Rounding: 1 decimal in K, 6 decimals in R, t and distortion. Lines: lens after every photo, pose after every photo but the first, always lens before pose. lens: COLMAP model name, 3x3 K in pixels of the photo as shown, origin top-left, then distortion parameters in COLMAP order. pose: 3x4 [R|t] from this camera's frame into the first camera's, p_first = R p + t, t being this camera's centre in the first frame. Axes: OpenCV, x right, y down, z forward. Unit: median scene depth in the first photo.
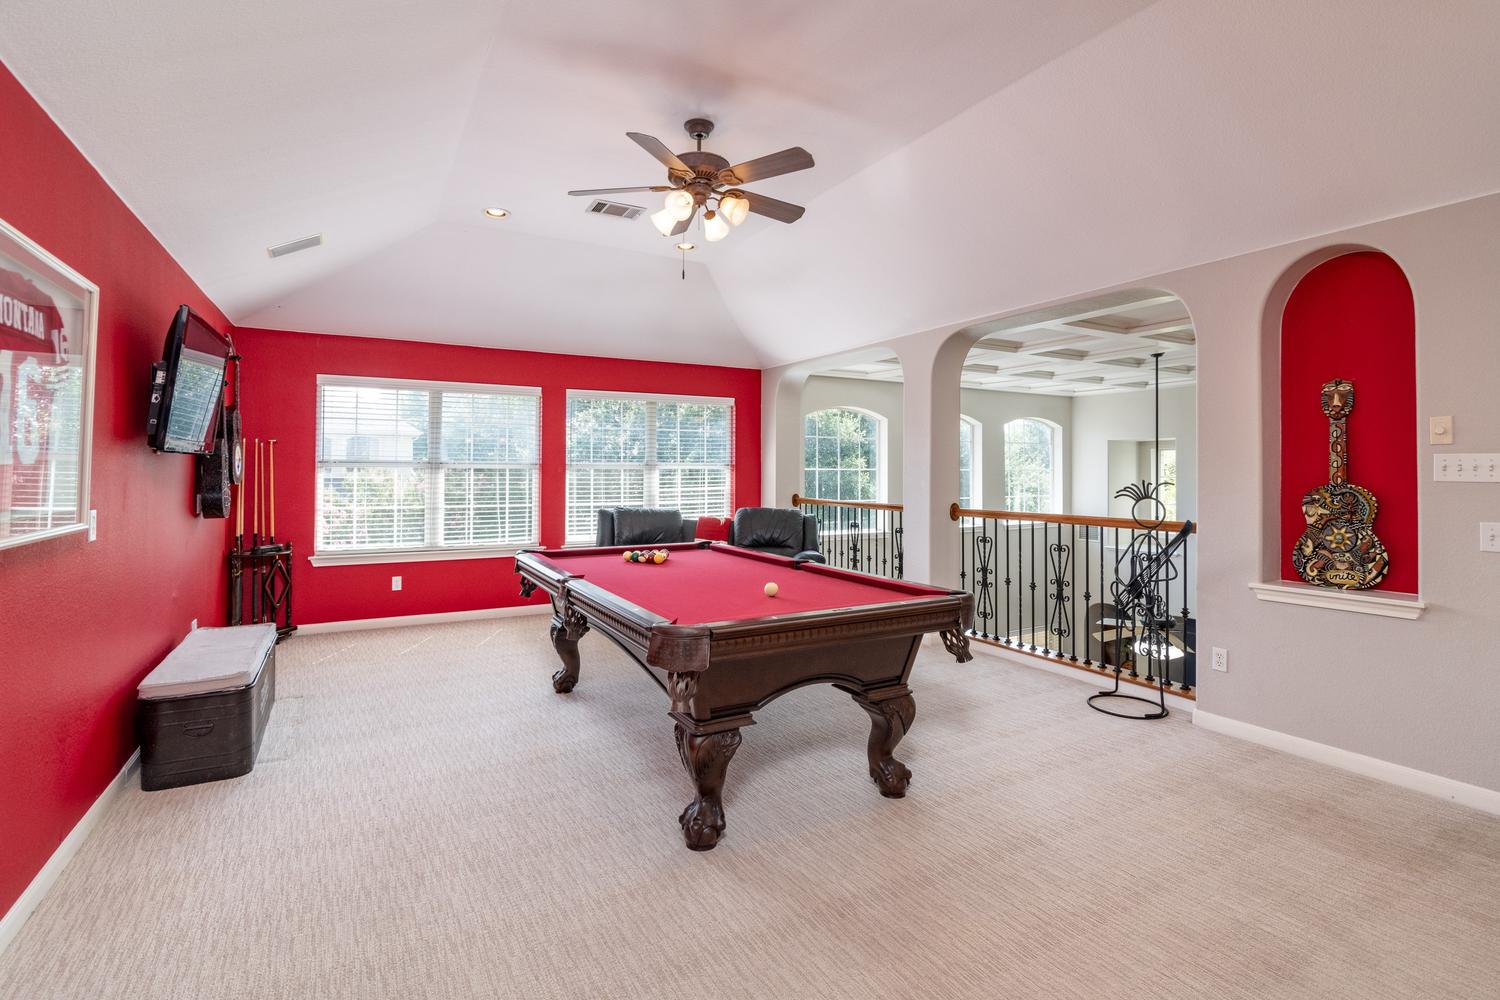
lens RADIAL K [[704.9, 0, 762.0], [0, 704.9, 473.0], [0, 0, 1]] dist [-0.011182, -0.000348]
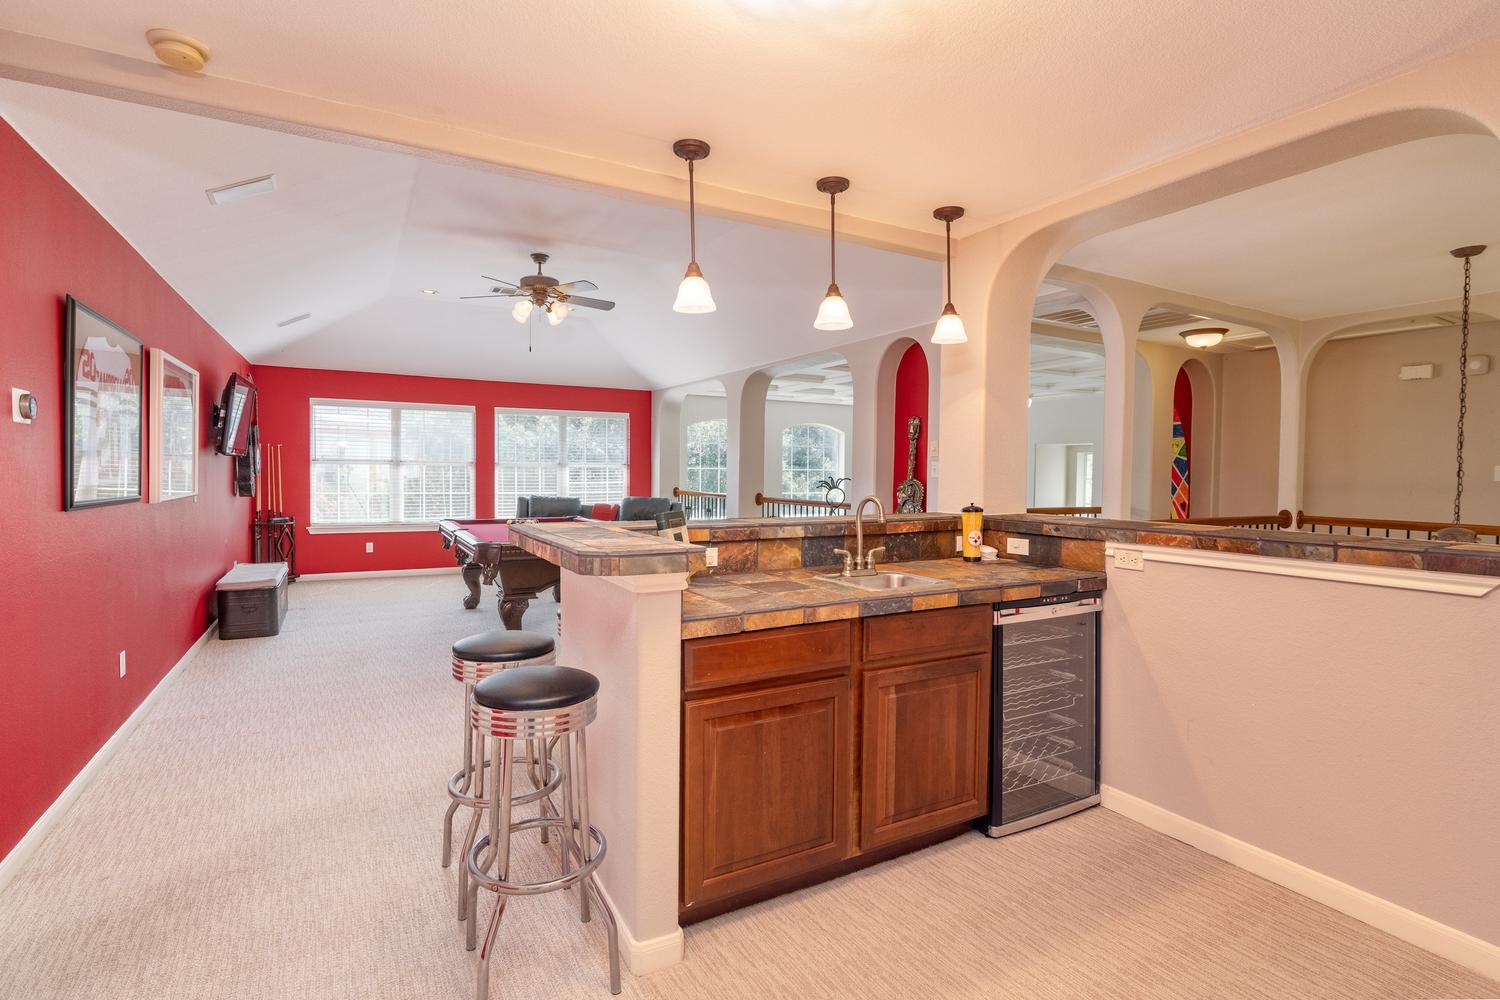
lens RADIAL K [[704.9, 0, 751.6], [0, 704.9, 504.5], [0, 0, 1]] dist [-0.011182, -0.000348]
pose [[0.999951, 0.008667, -0.004788, 0.279219], [-0.008439, 0.998916, 0.045788, 0.001491], [0.005179, -0.045745, 0.998940, -0.440859]]
